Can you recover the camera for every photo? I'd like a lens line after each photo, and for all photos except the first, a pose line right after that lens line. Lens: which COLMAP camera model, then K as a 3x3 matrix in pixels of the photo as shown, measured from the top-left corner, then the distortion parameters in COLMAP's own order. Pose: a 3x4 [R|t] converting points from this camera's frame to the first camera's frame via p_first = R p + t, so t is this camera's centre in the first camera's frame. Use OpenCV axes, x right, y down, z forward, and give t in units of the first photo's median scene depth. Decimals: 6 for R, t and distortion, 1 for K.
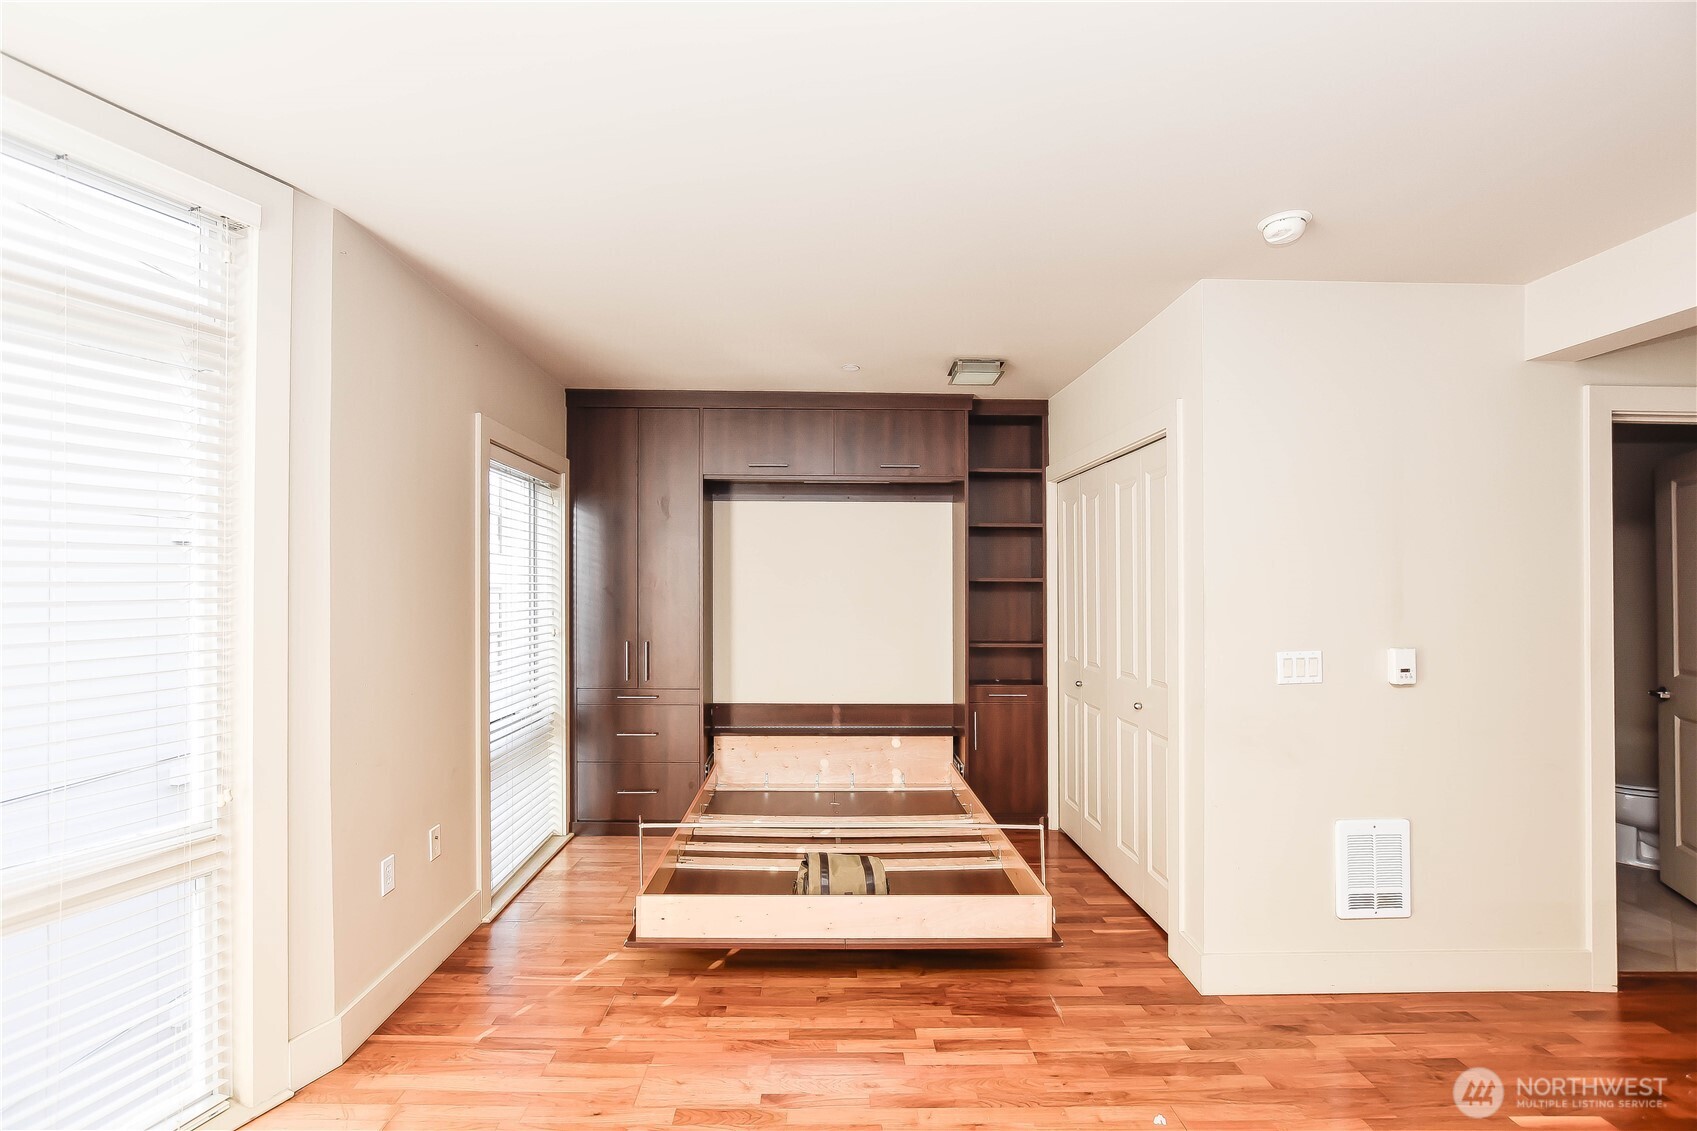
lens RADIAL K [[745.6, 0, 824.0], [0, 745.6, 587.8], [0, 0, 1]] dist [-0.013839, 0.000322]
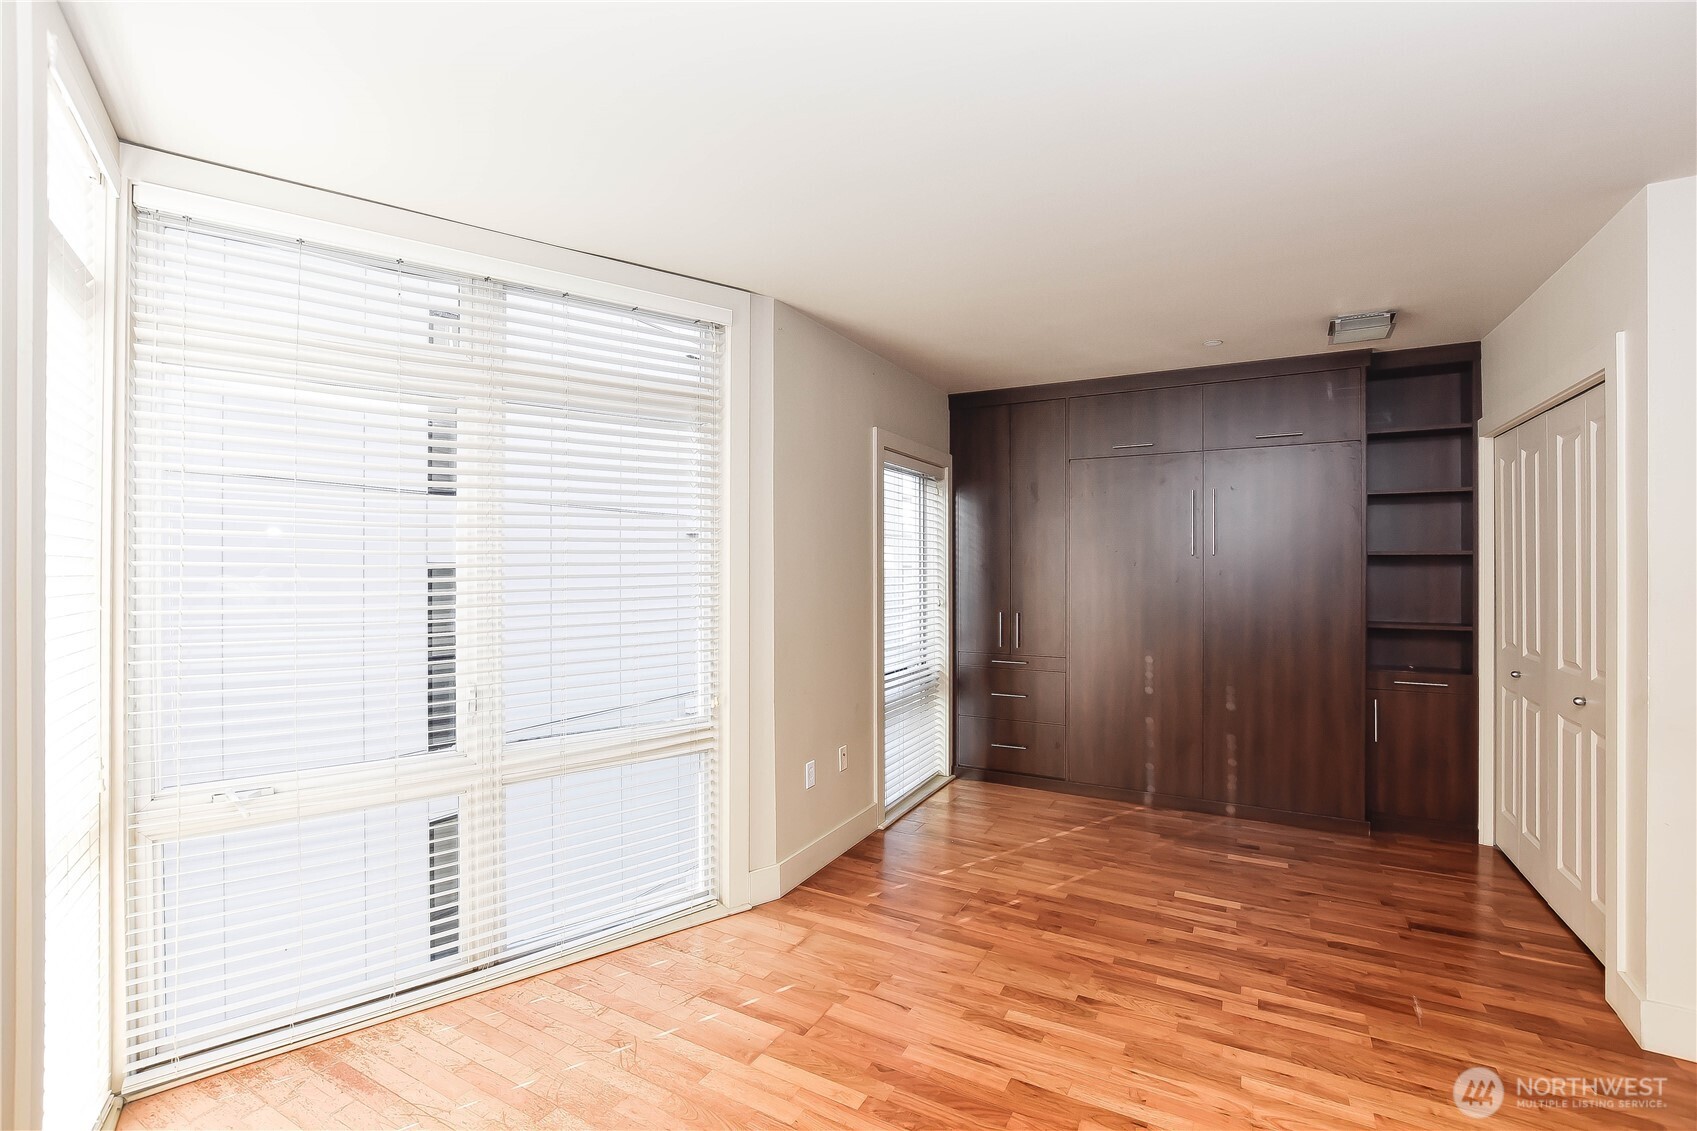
lens RADIAL K [[743.2, 0, 843.0], [0, 743.2, 566.8], [0, 0, 1]] dist [-0.011891, 0.000822]
pose [[0.868917, -0.005572, -0.494927, 0.113777], [0.005407, 0.999984, -0.001765, 0.004963], [0.494928, -0.001143, 0.868933, -0.128571]]
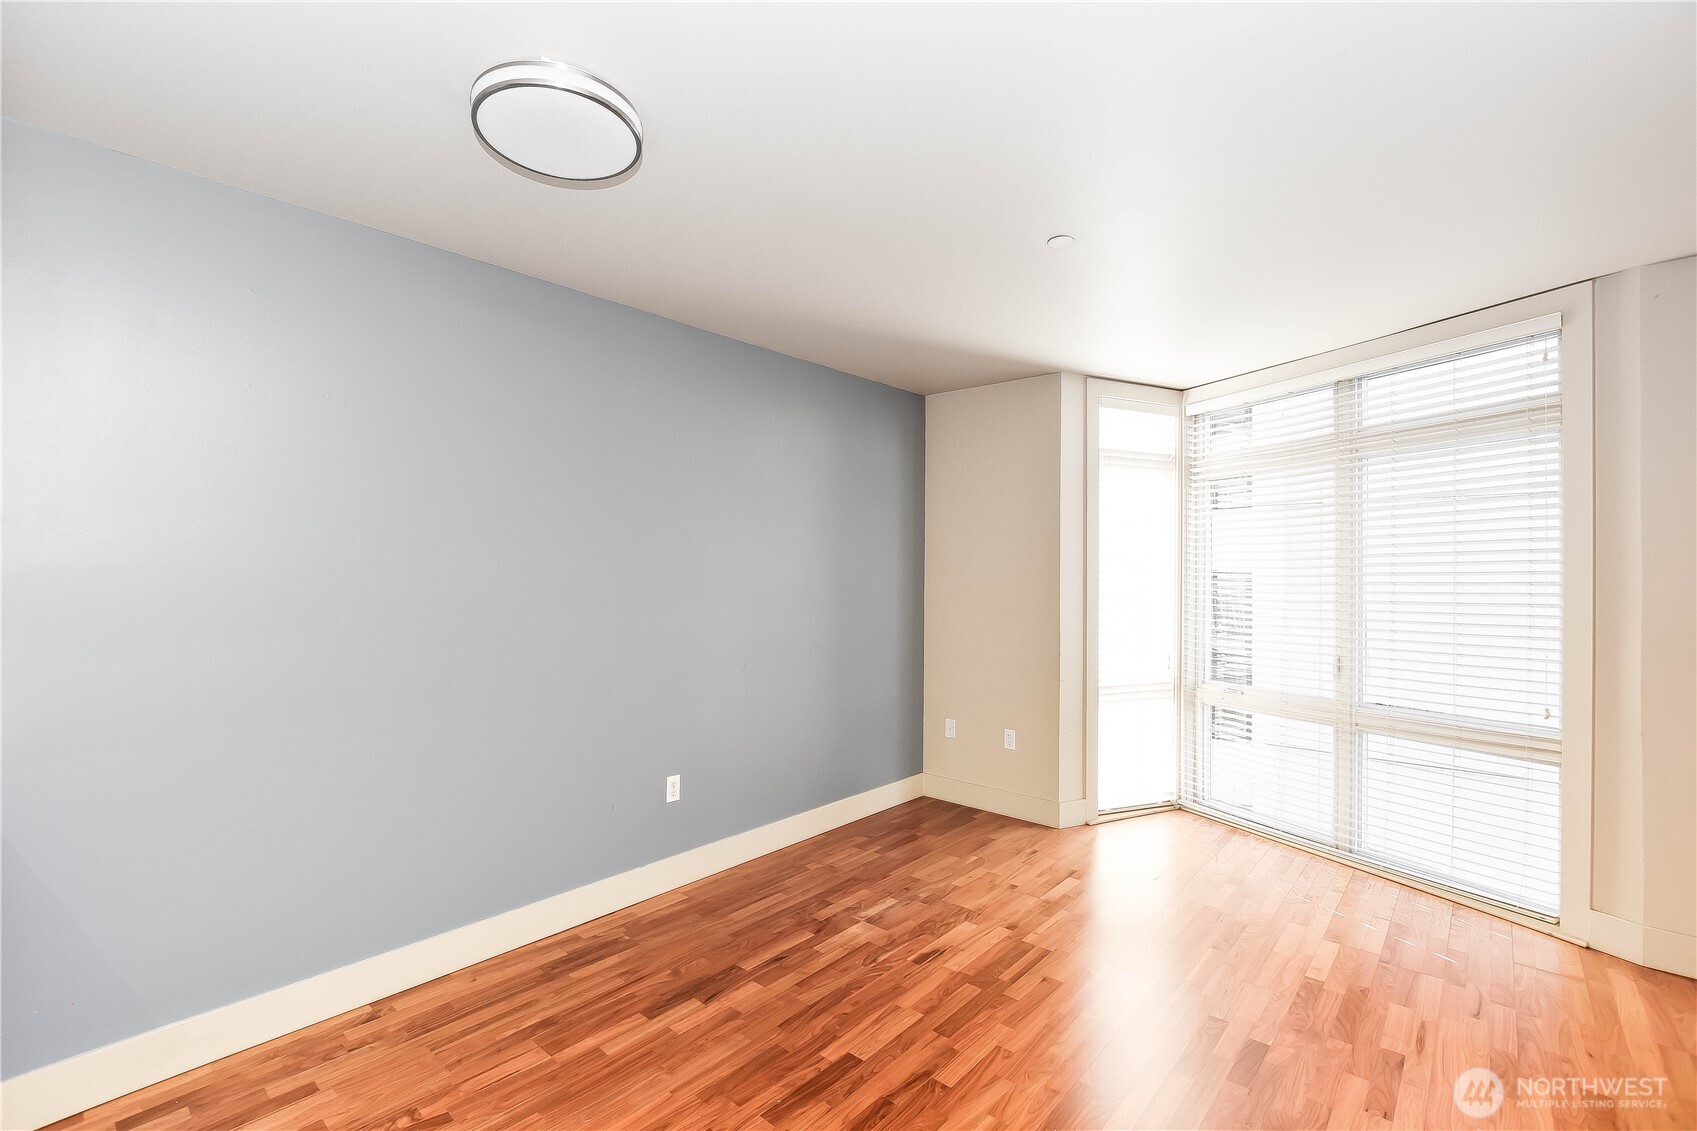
lens RADIAL K [[743.2, 0, 843.0], [0, 743.2, 566.8], [0, 0, 1]] dist [-0.011891, 0.000822]
pose [[-0.679457, -0.017070, -0.733517, 0.777243], [-0.008286, 0.999844, -0.015593, 0.010808], [0.733669, -0.004517, -0.679492, 0.579916]]
